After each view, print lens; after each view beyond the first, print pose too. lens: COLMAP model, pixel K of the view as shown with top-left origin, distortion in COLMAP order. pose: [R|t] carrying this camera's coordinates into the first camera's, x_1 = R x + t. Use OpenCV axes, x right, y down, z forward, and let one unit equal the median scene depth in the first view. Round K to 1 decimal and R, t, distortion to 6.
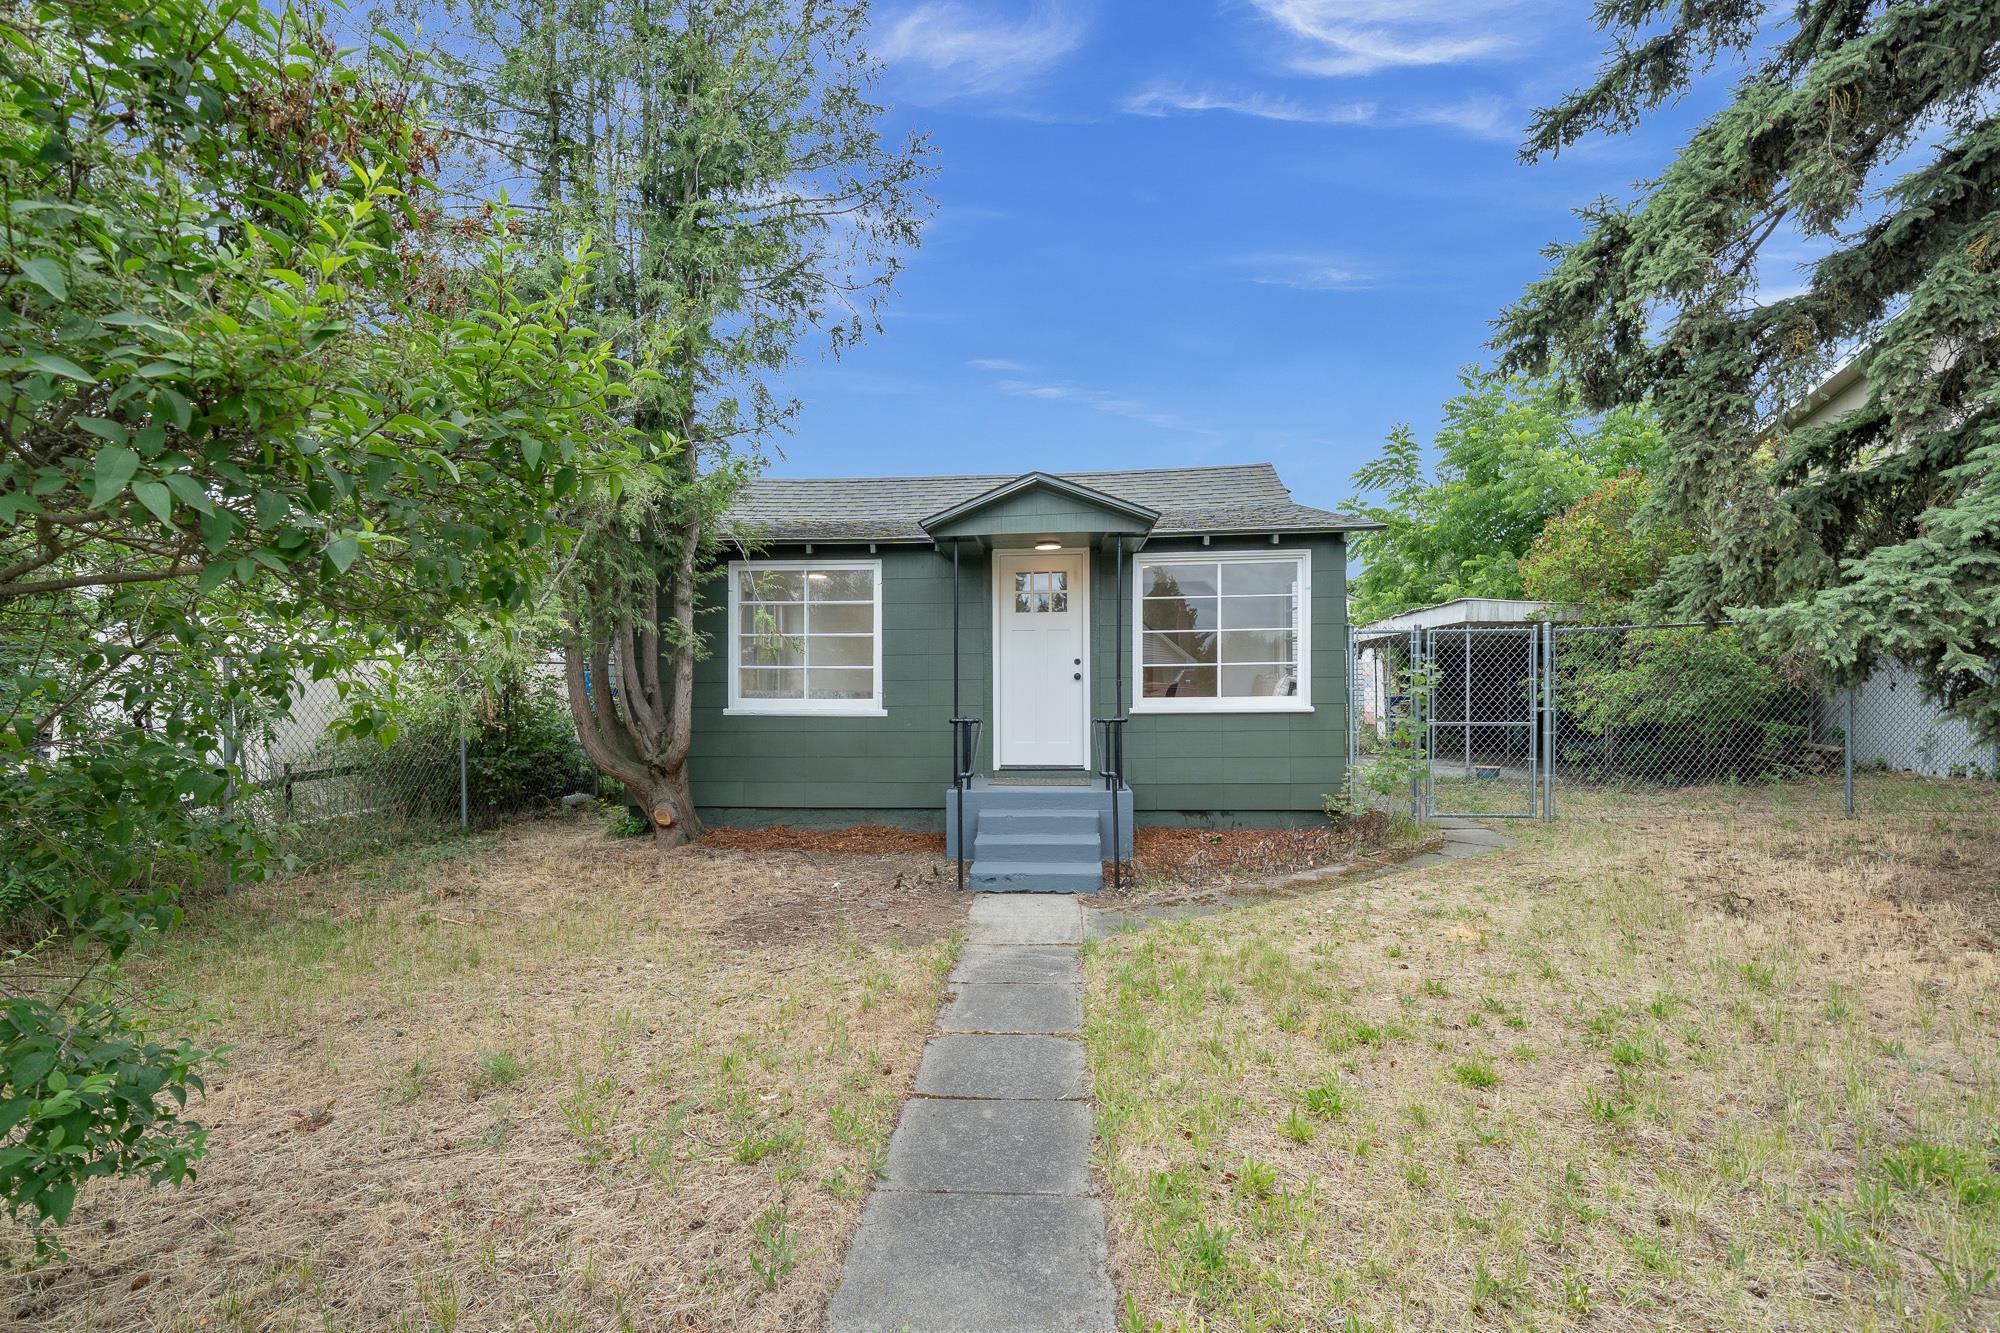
lens RADIAL K [[712.4, 0, 990.3], [0, 712.4, 713.3], [0, 0, 1]] dist [0.000342, 0.000131]
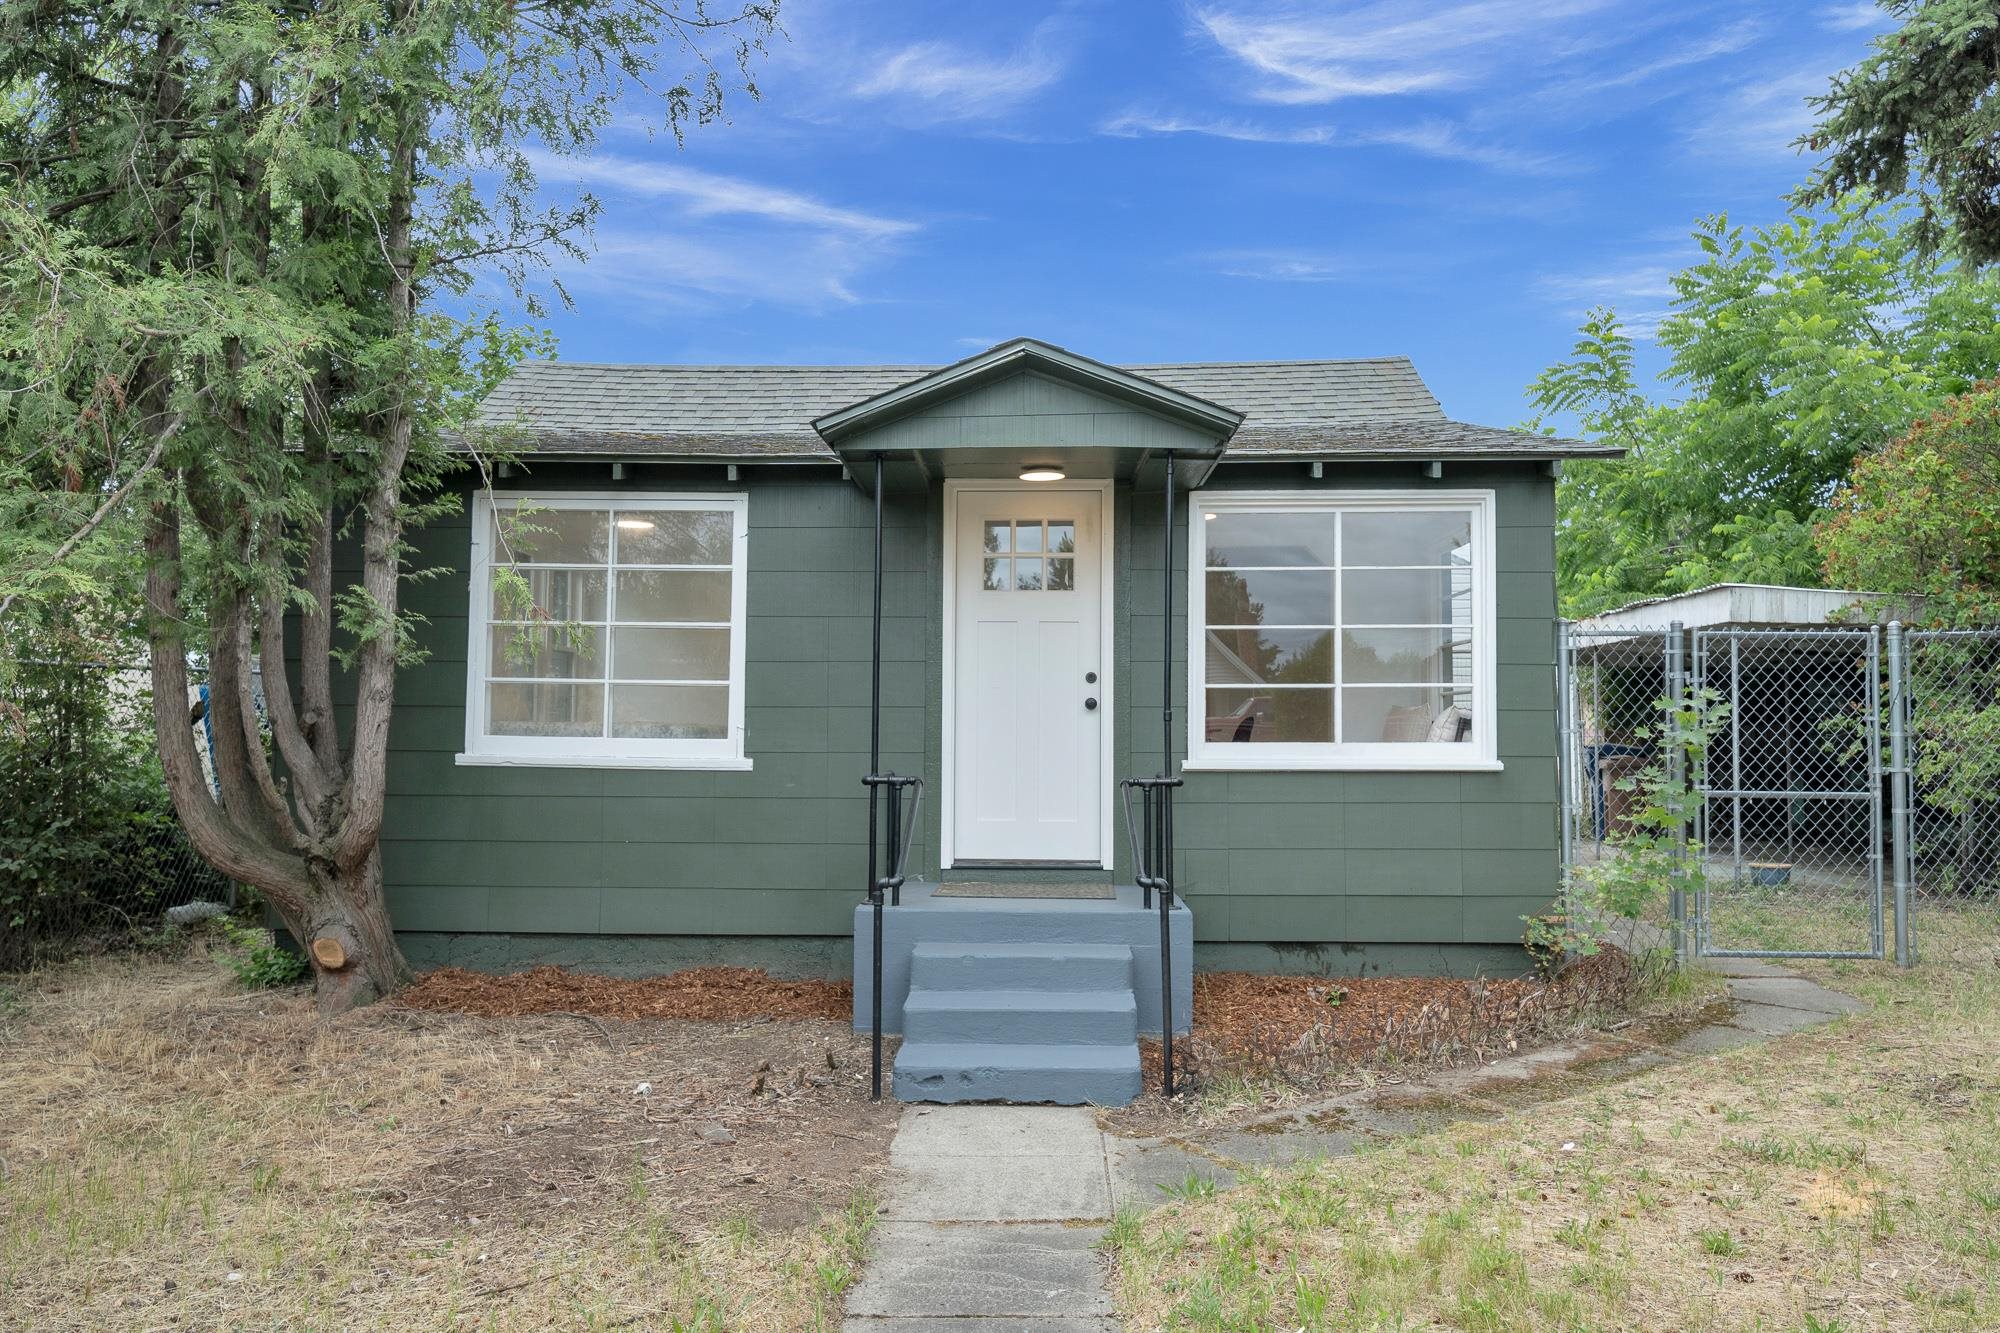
lens RADIAL K [[712.4, 0, 990.3], [0, 712.4, 713.3], [0, 0, 1]] dist [0.000342, 0.000131]
pose [[0.997045, 0.013937, 0.075540, -0.000950], [-0.009486, 0.998215, -0.058956, -0.010046], [-0.076227, 0.058066, 0.995398, 0.448731]]
